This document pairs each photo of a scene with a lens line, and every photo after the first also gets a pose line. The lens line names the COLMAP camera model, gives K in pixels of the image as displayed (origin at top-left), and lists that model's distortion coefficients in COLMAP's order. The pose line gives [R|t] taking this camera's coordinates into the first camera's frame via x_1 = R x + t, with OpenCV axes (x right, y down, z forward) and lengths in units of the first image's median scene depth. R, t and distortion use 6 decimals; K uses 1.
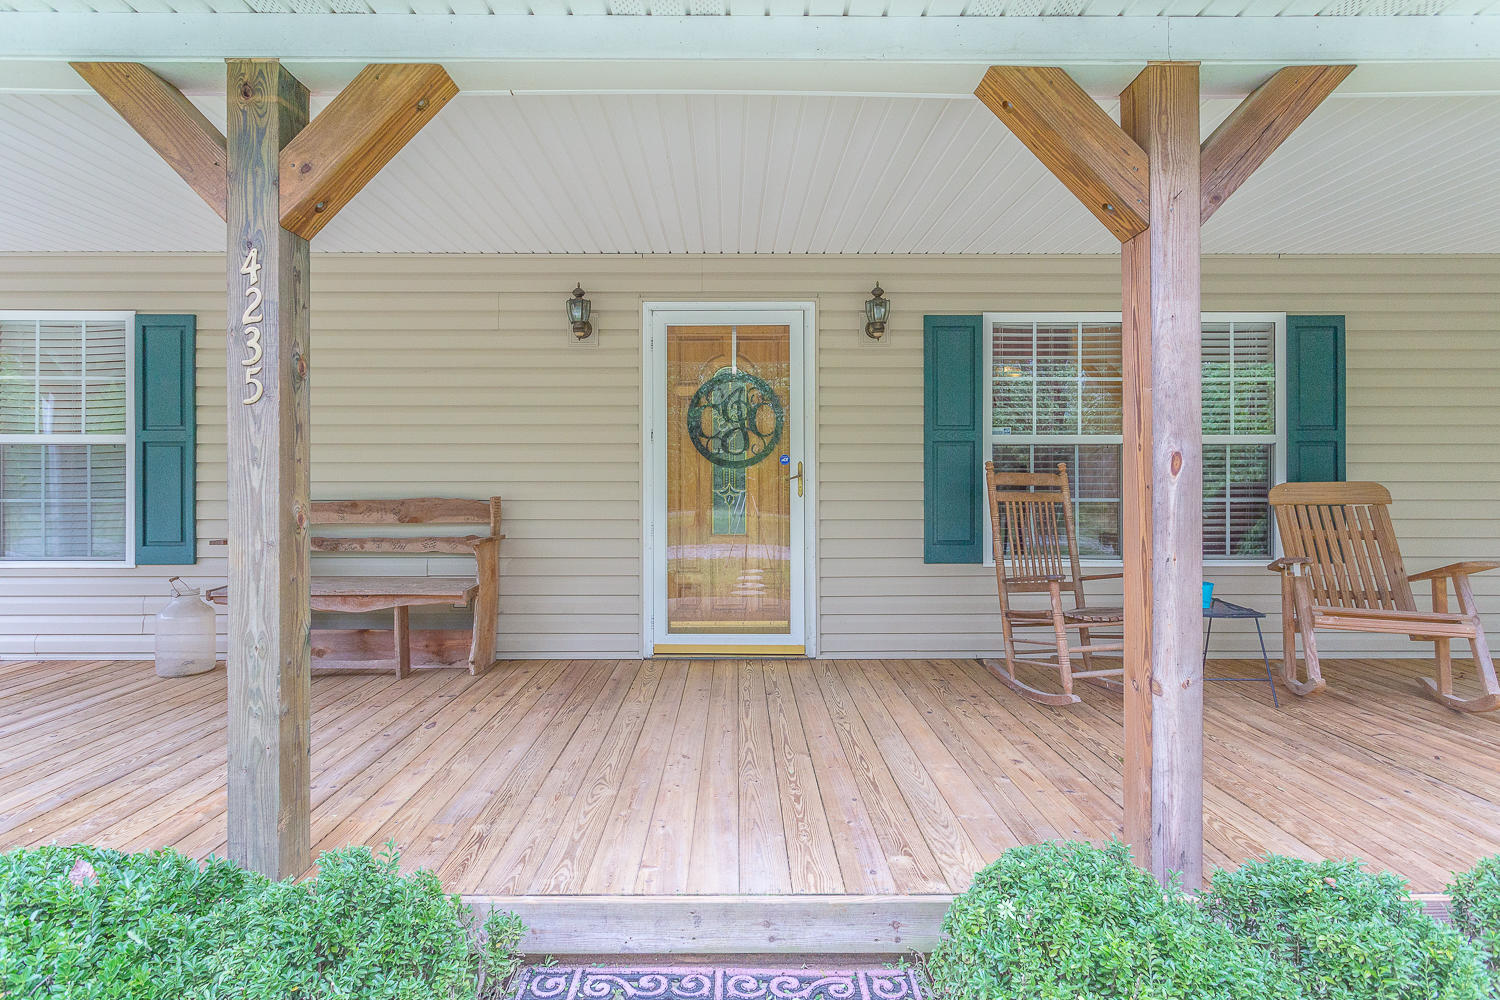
lens RADIAL K [[725.1, 0, 728.6], [0, 725.1, 472.8], [0, 0, 1]] dist [0.006227, 0.000849]
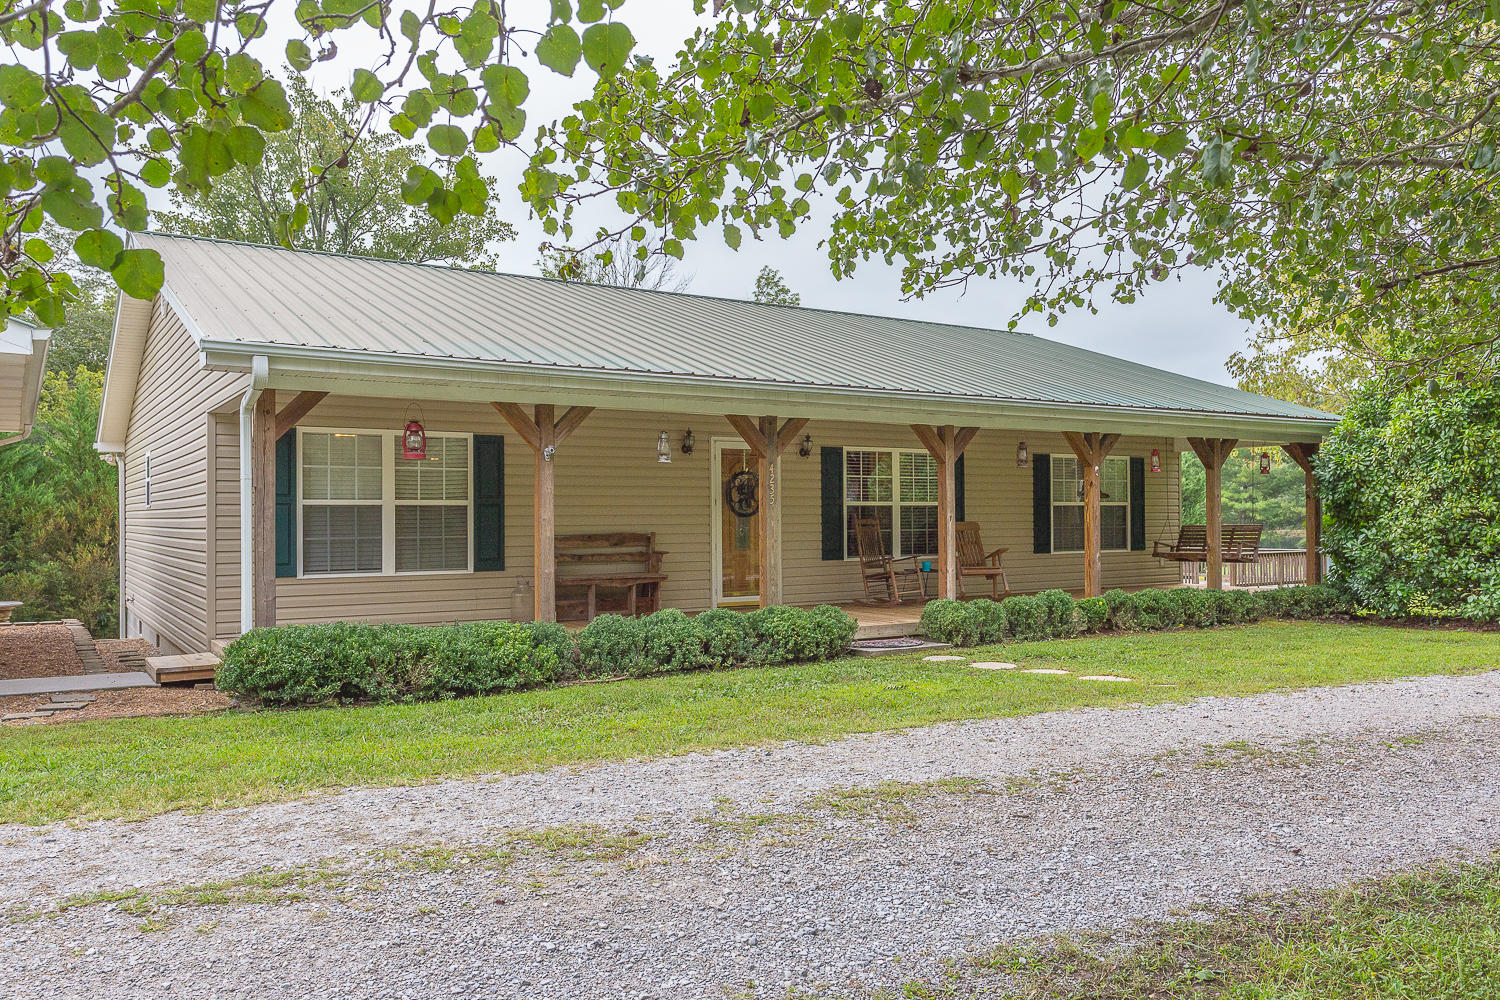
lens RADIAL K [[1146.6, 0, 751.1], [0, 1146.6, 502.5], [0, 0, 1]] dist [-0.002612, -0.000105]
pose [[0.843754, 0.003117, 0.536721, -1.771022], [0.004179, 0.999915, -0.012376, -0.008454], [-0.536714, 0.012685, 0.843669, -1.803193]]
